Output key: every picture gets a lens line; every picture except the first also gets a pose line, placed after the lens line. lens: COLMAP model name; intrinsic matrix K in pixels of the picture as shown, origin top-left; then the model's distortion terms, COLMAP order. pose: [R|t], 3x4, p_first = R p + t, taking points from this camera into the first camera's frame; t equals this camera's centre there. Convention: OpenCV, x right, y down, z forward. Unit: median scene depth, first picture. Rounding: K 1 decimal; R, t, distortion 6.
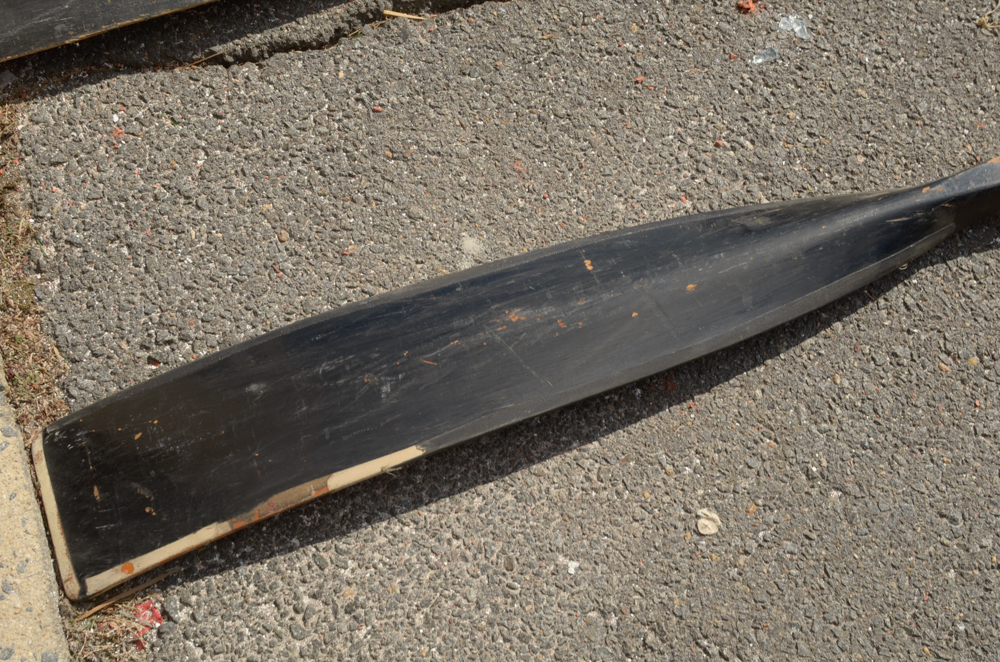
lens RADIAL K [[1435.4, 0, 500.6], [0, 1435.4, 345.1], [0, 0, 1]] dist [0.001316, 0.081908]
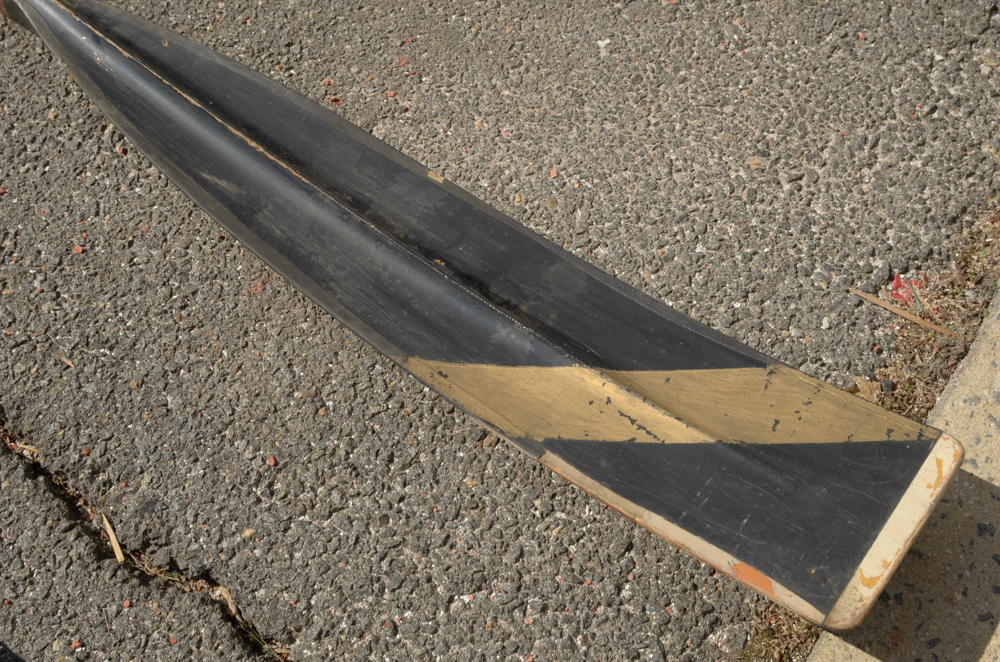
lens RADIAL K [[1094.8, 0, 502.3], [0, 1094.8, 337.0], [0, 0, 1]] dist [-0.046509, 0.065110]
pose [[-0.593973, -0.703382, 0.390447, -0.356218], [0.718204, -0.244959, 0.651289, -0.460942], [-0.362462, 0.667269, 0.650671, 0.559174]]
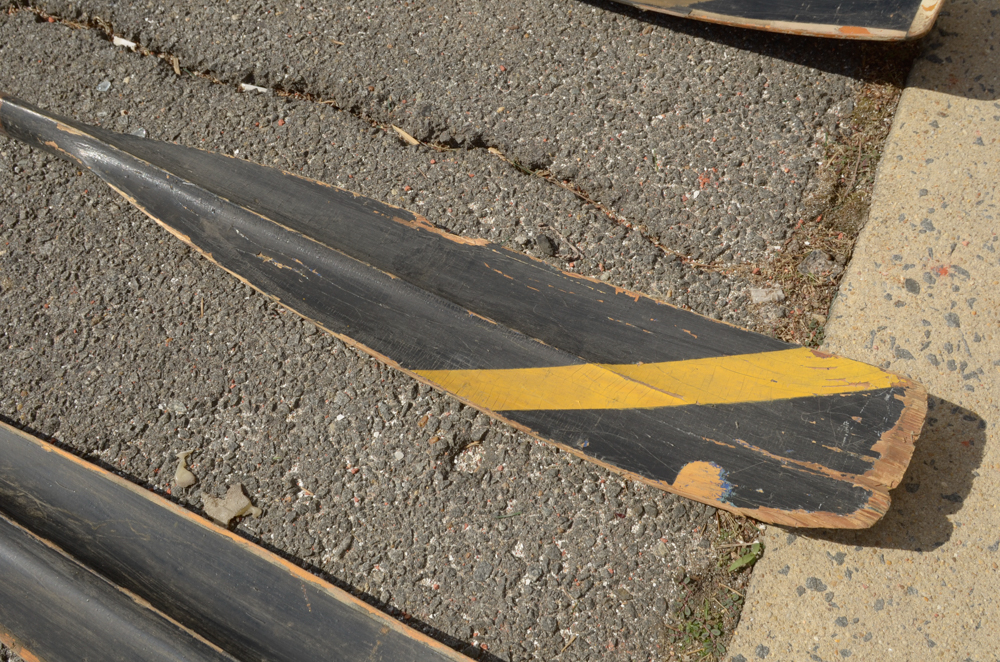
lens RADIAL K [[1094.8, 0, 502.3], [0, 1094.8, 337.0], [0, 0, 1]] dist [-0.046509, 0.065110]
pose [[-0.726631, -0.560261, 0.397636, -0.557244], [0.646144, -0.360617, 0.672647, -0.836659], [-0.233464, 0.745696, 0.624045, 0.665349]]
